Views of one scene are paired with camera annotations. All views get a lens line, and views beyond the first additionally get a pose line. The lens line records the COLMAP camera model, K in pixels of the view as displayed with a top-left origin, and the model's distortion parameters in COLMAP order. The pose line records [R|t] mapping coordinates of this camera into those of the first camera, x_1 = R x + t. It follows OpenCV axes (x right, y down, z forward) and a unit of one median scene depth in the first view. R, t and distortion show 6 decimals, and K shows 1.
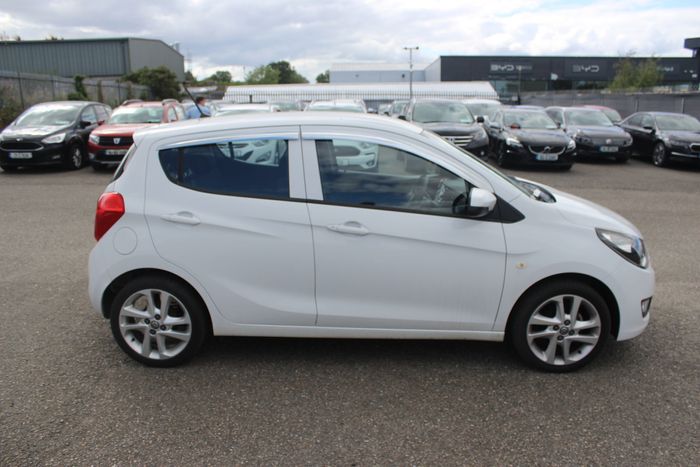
lens RADIAL K [[585.7, 0, 347.5], [0, 585.7, 235.2], [0, 0, 1]] dist [-0.072234, 0.044792]
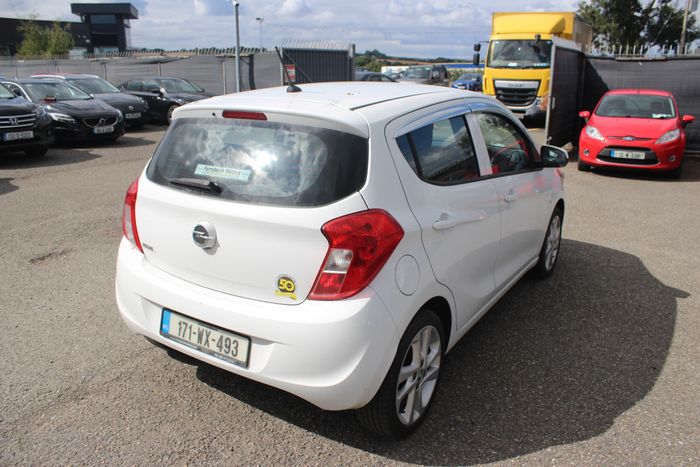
lens RADIAL K [[585.7, 0, 348.3], [0, 585.7, 231.3], [0, 0, 1]] dist [-0.072234, 0.044792]
pose [[0.494495, -0.237745, 0.836033, -0.273833], [0.192646, 0.967920, 0.161304, -0.048735], [-0.847563, 0.081295, 0.524432, 0.183929]]
